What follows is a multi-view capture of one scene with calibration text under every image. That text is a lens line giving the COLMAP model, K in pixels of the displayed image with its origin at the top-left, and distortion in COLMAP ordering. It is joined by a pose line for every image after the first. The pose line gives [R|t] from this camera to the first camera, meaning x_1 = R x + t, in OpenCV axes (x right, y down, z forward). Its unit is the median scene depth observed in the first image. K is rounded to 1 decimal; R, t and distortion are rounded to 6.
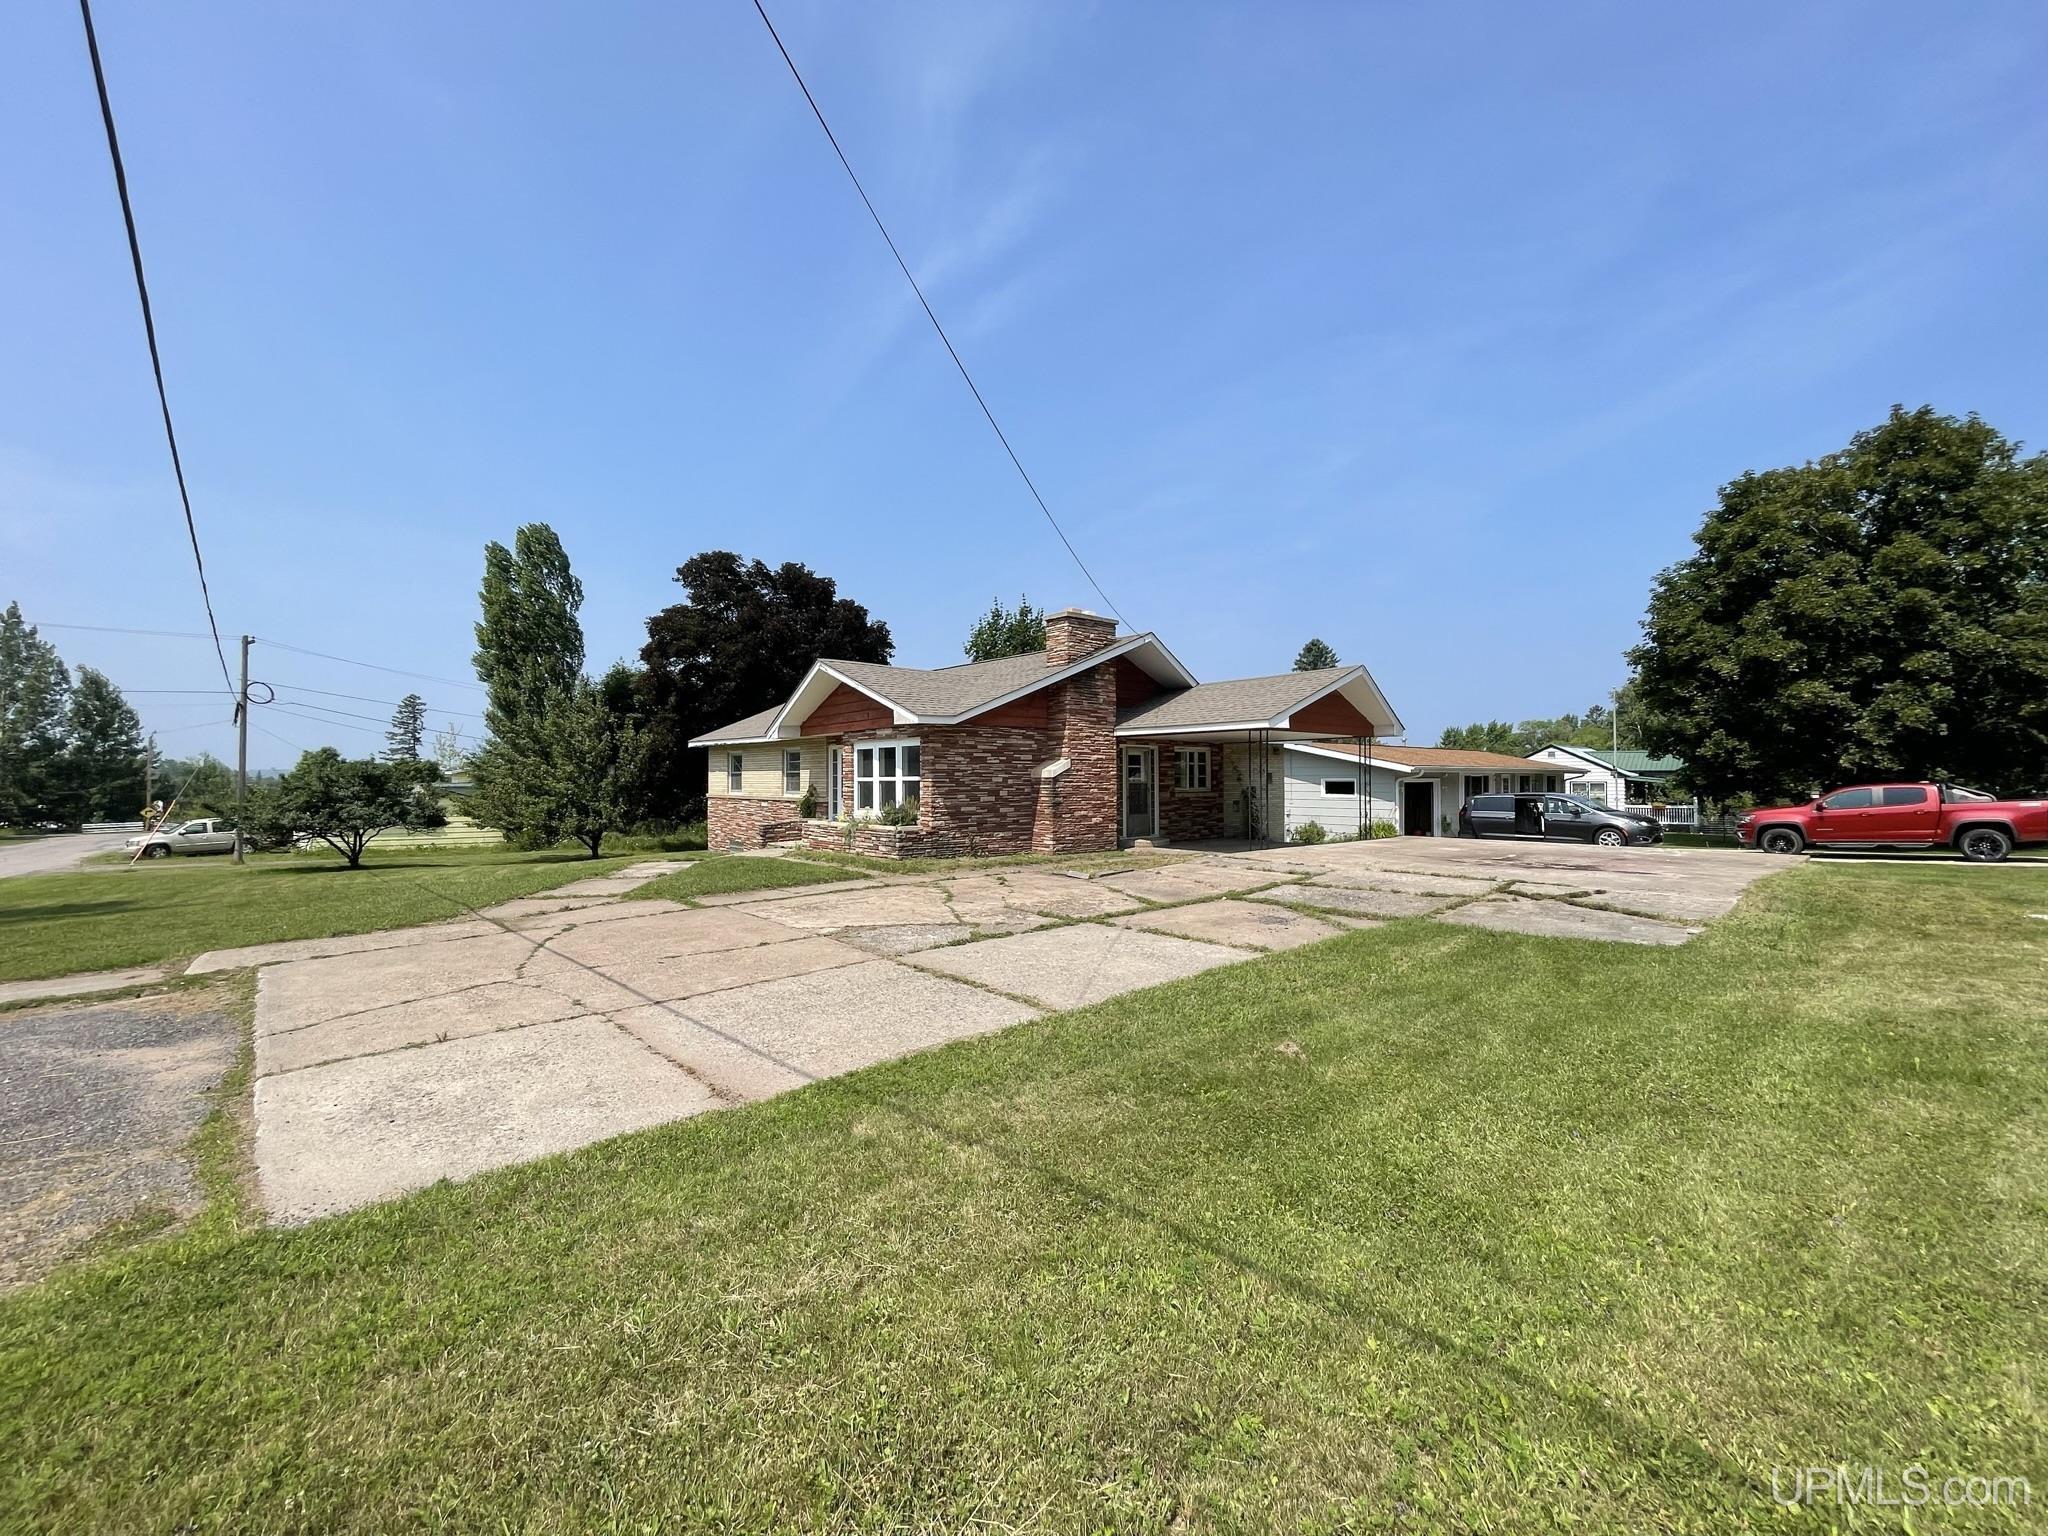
lens RADIAL K [[826.8, 0, 1024.9], [0, 826.8, 770.0], [0, 0, 1]] dist [-0.001997, 0.000354]
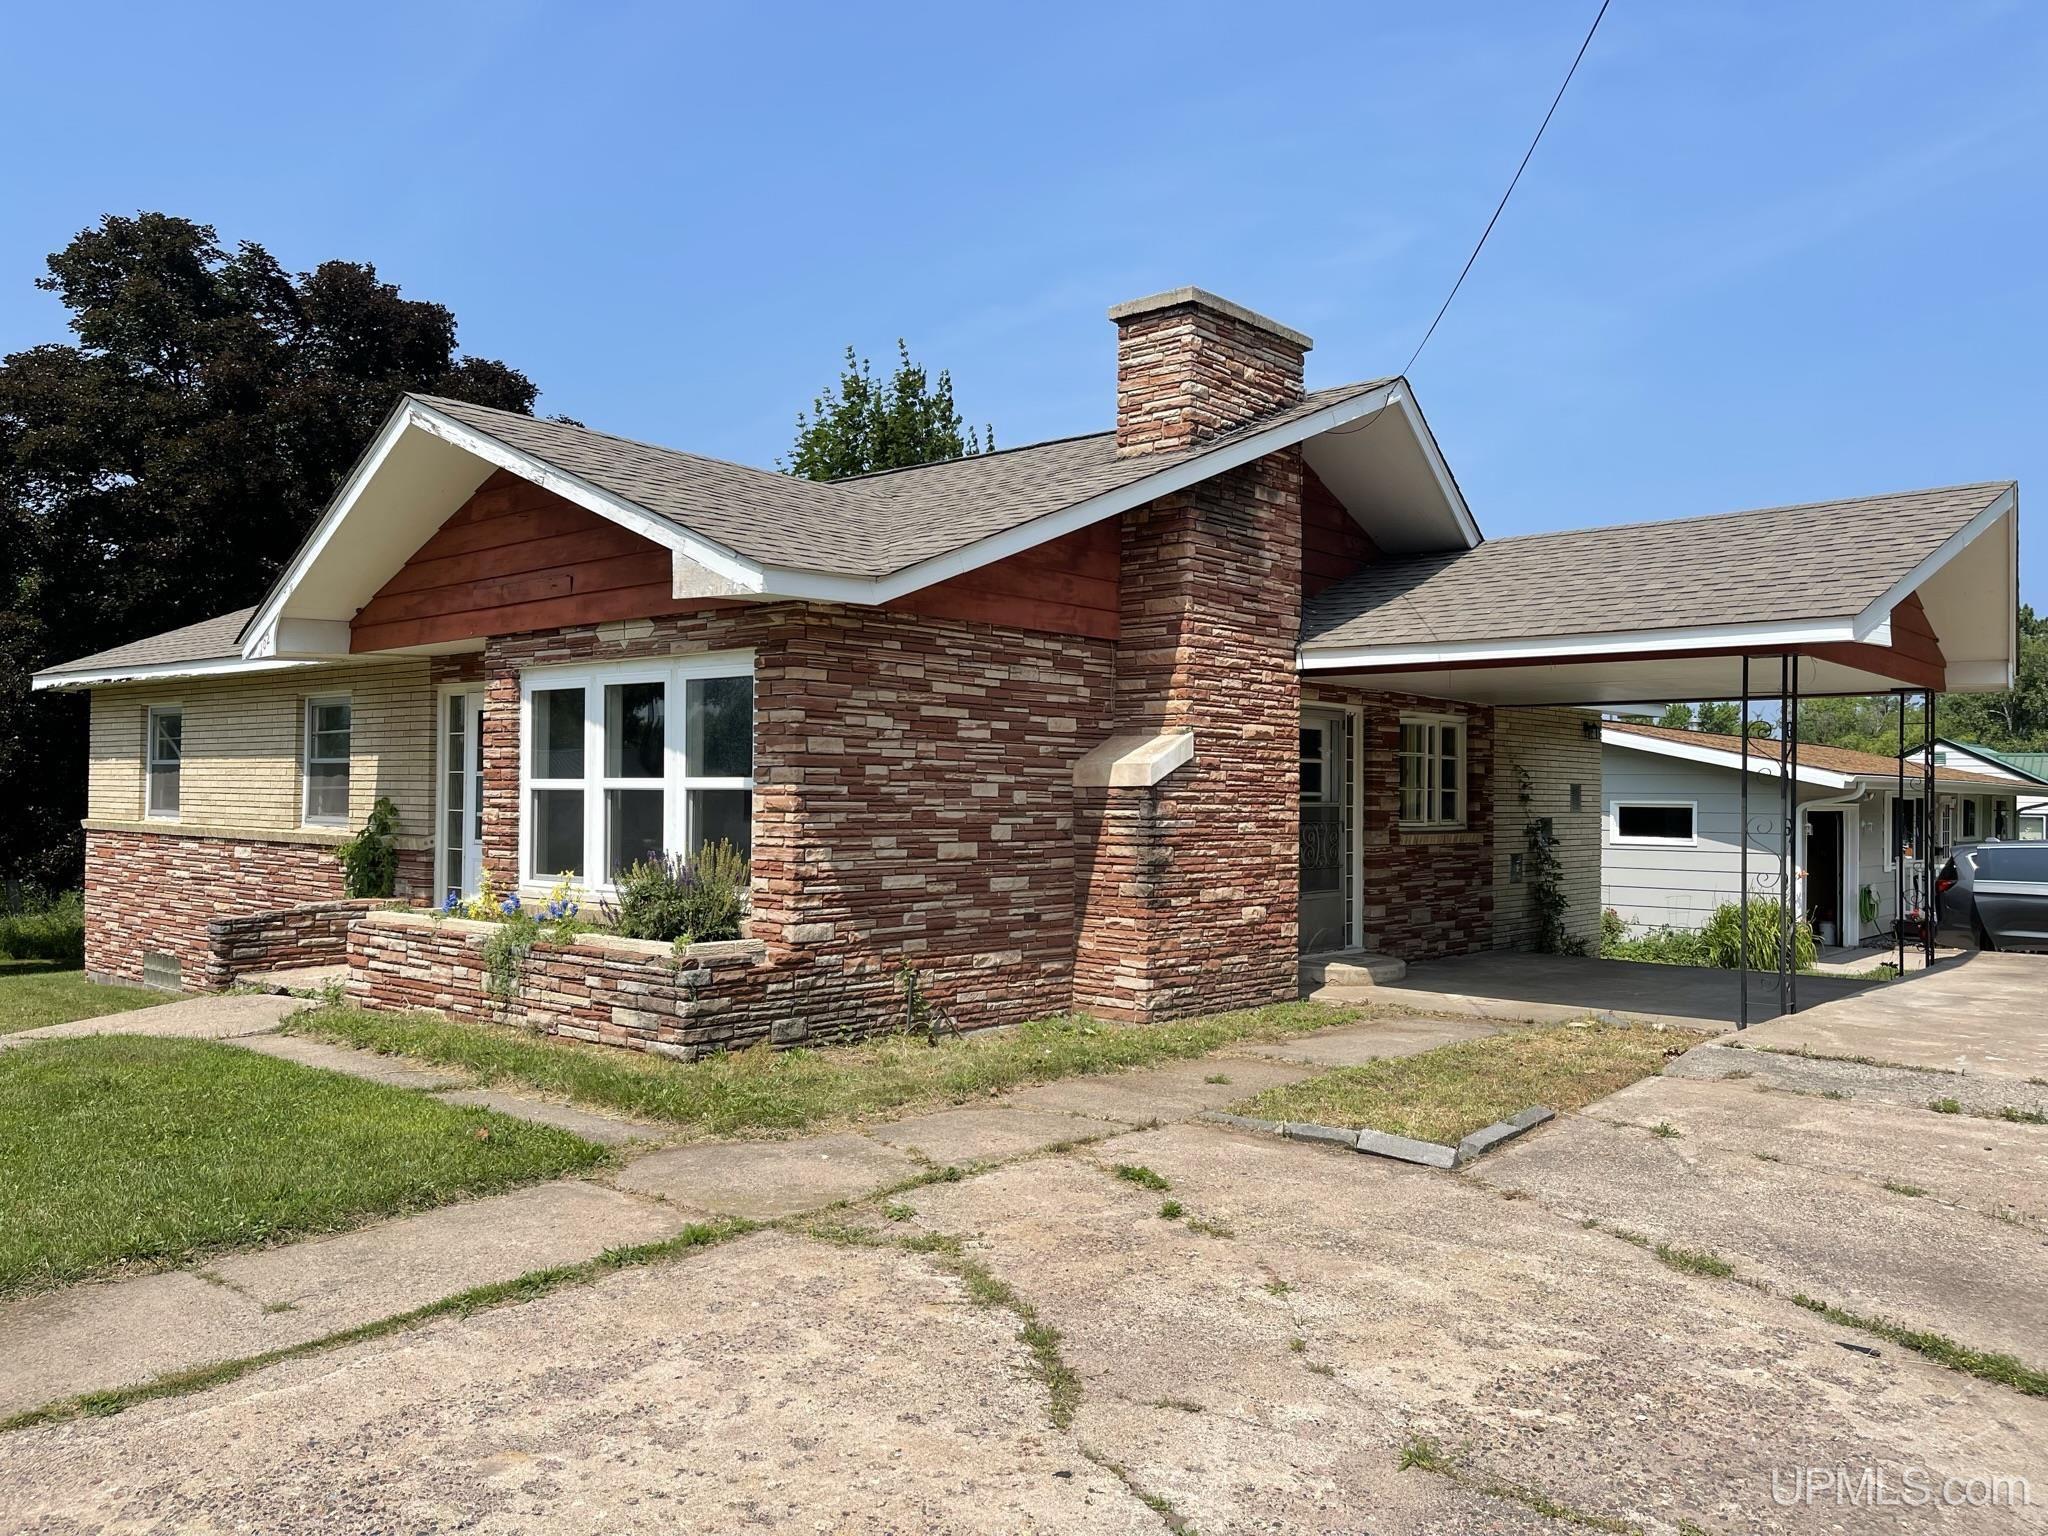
lens RADIAL K [[1555.3, 0, 1030.5], [0, 1555.3, 772.4], [0, 0, 1]] dist [0.031724, -0.011233]
pose [[0.990982, 0.015445, 0.133105, -0.078970], [-0.015018, 0.999878, -0.004214, 0.005587], [-0.133154, 0.002177, 0.991093, 0.322810]]
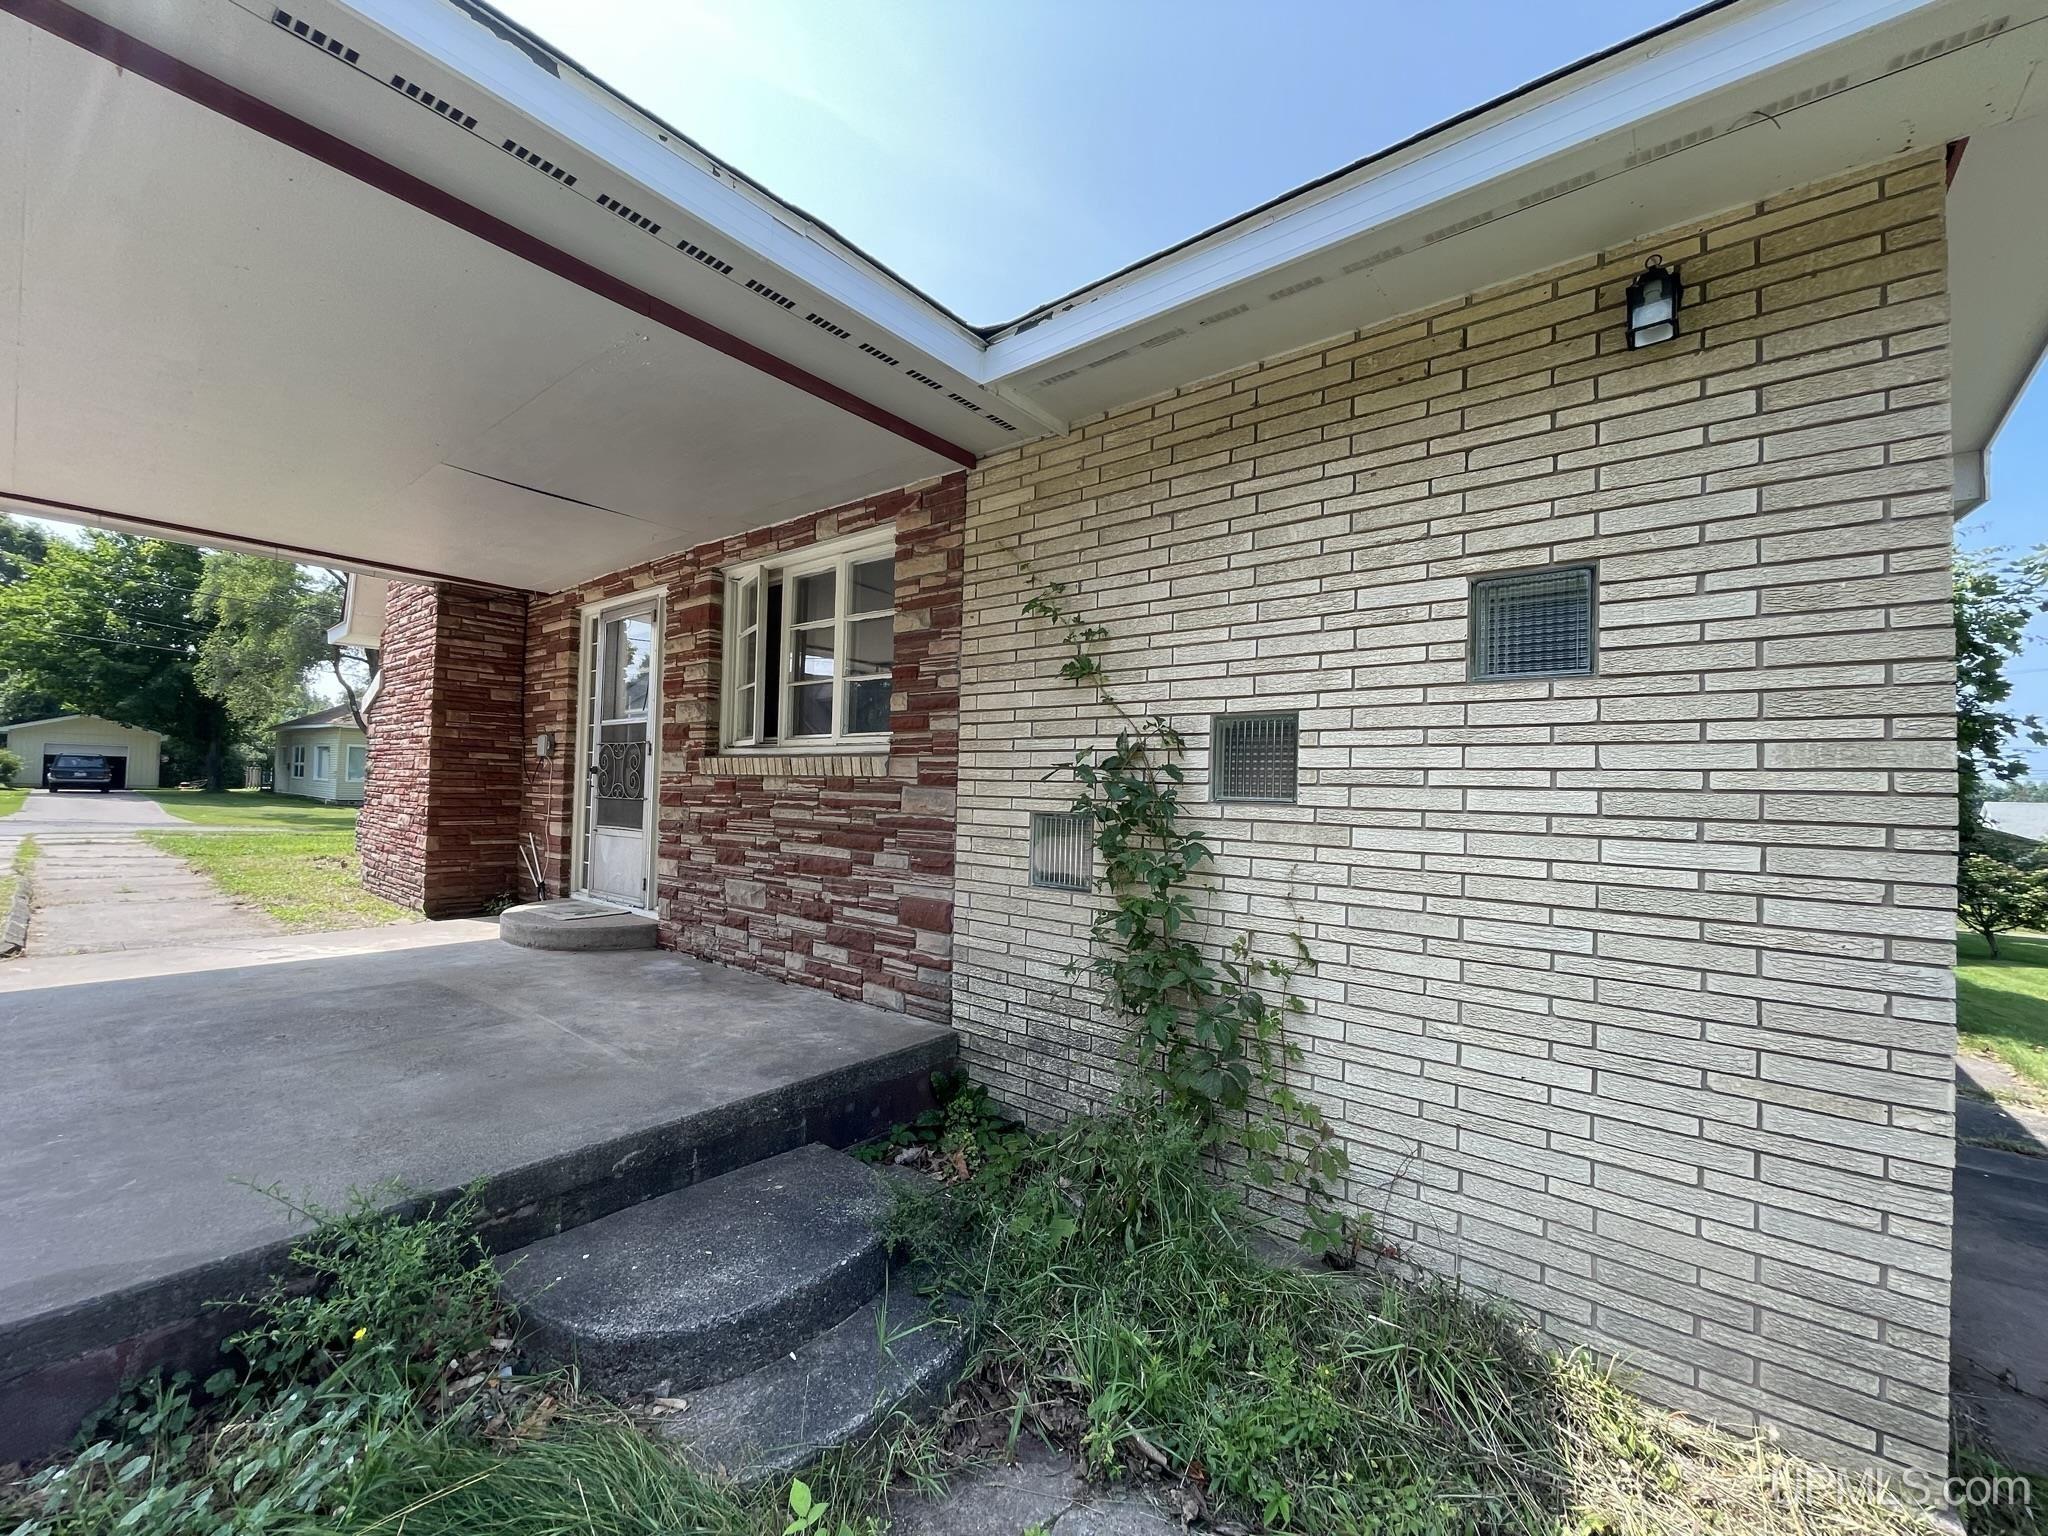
lens RADIAL K [[826.8, 0, 1021.8], [0, 826.8, 769.2], [0, 0, 1]] dist [-0.001997, 0.000354]
pose [[0.160261, -0.020148, -0.986869, 0.439570], [-0.017012, 0.999587, -0.023170, 0.035612], [0.986928, 0.020502, 0.159852, 1.055433]]
